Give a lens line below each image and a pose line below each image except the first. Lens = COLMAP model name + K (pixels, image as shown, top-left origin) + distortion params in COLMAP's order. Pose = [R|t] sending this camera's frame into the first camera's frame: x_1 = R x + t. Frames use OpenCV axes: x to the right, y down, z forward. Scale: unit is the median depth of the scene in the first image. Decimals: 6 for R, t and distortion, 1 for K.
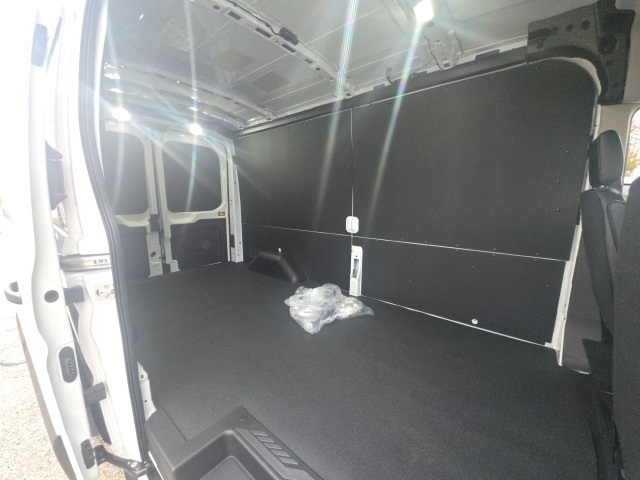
lens RADIAL K [[250.9, 0, 316.8], [0, 250.9, 241.6], [0, 0, 1]] dist [0.000660, -0.012138]
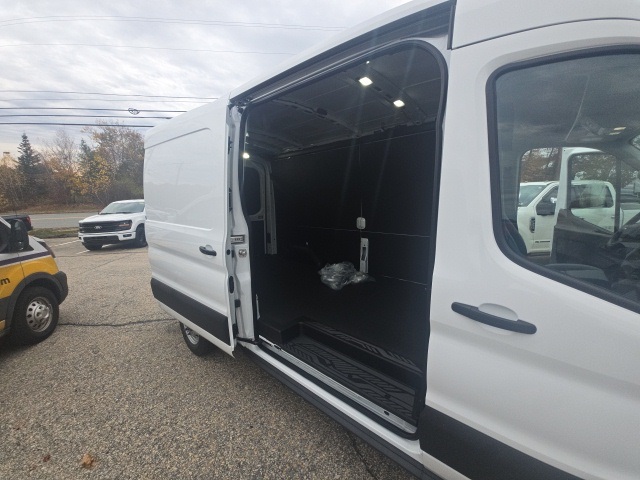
lens RADIAL K [[250.9, 0, 316.8], [0, 250.9, 241.6], [0, 0, 1]] dist [0.000660, -0.012138]
pose [[0.999193, -0.010160, -0.038856, -0.068914], [0.009630, 0.999858, -0.013823, 0.068195], [0.038990, 0.013438, 0.999149, -0.536620]]
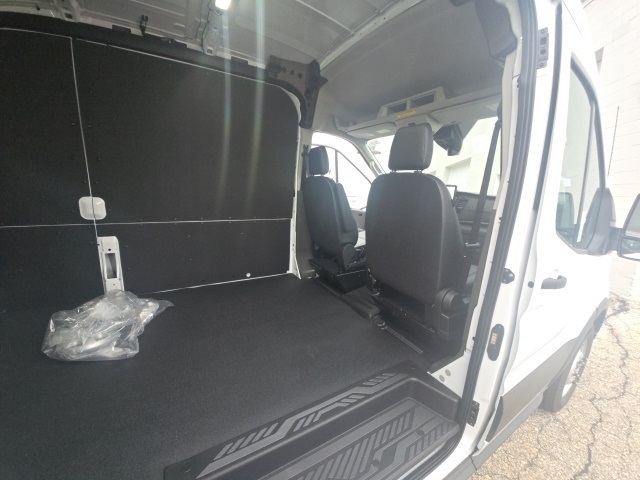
lens RADIAL K [[251.1, 0, 321.3], [0, 251.1, 240.9], [0, 0, 1]] dist [0.002118, -0.010462]
pose [[0.326607, -0.189467, 0.925975, -0.393701], [0.113064, 0.980499, 0.160743, -0.019597], [-0.938373, 0.052194, 0.341659, 0.181173]]
